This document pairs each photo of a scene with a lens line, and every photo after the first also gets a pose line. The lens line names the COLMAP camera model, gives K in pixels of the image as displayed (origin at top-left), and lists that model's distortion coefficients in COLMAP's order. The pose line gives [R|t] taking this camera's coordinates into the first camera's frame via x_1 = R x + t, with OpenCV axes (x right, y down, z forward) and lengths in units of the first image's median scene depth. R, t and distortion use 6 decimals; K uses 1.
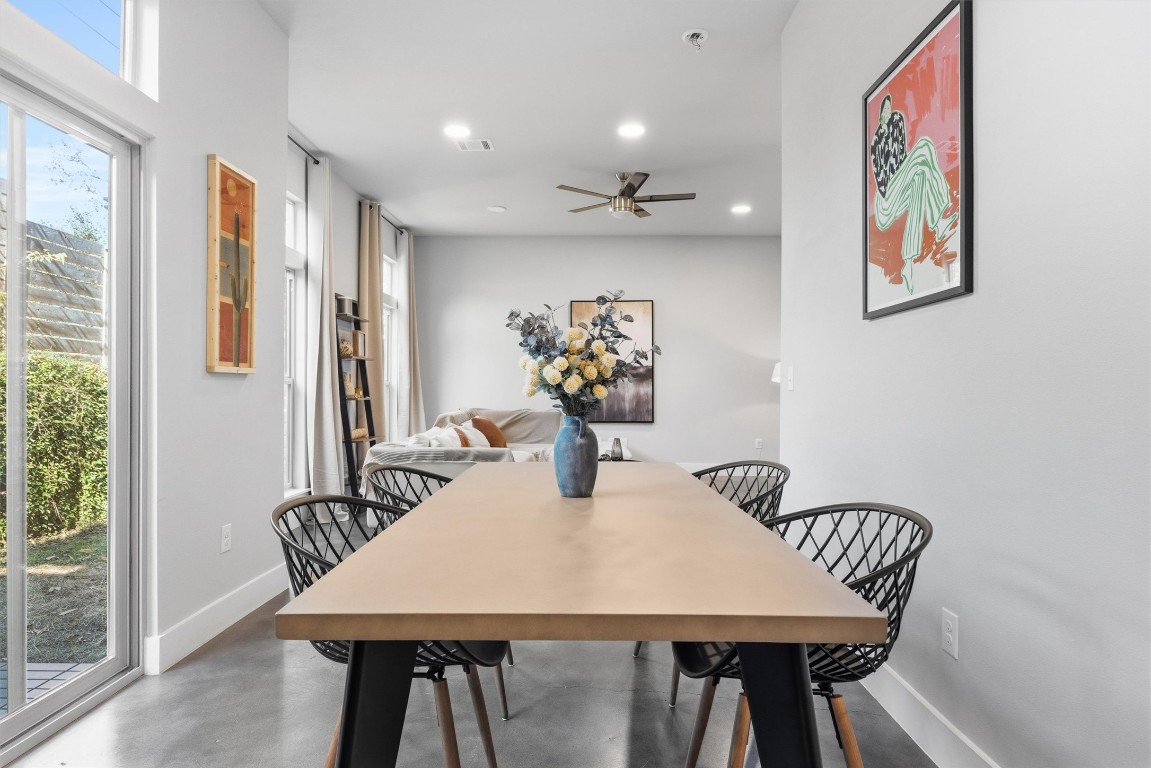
lens RADIAL K [[655.5, 0, 571.5], [0, 655.5, 386.8], [0, 0, 1]] dist [0.000991, 0.000530]
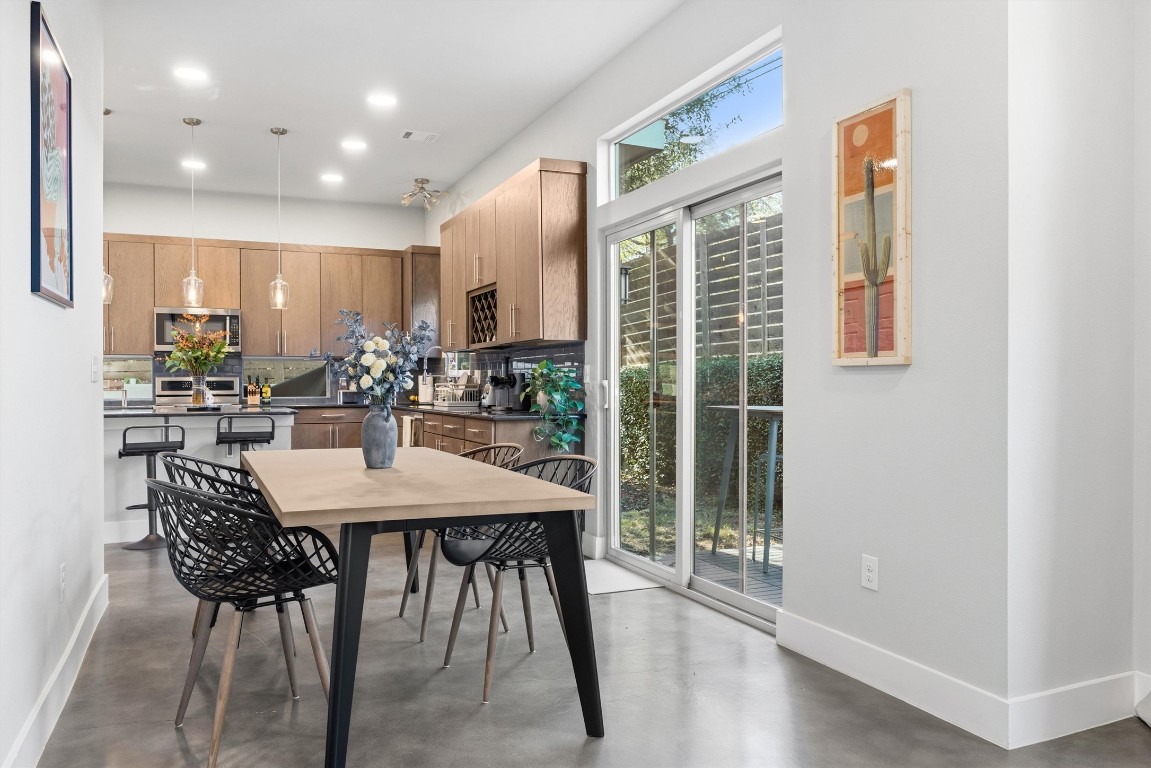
lens RADIAL K [[827.7, 0, 568.6], [0, 827.7, 387.7], [0, 0, 1]] dist [-0.005064, -0.000829]
pose [[-0.907929, 0.005137, -0.419093, 0.116395], [0.005114, 0.999986, 0.001178, 0.001397], [0.419094, -0.001074, -0.907942, 0.887429]]
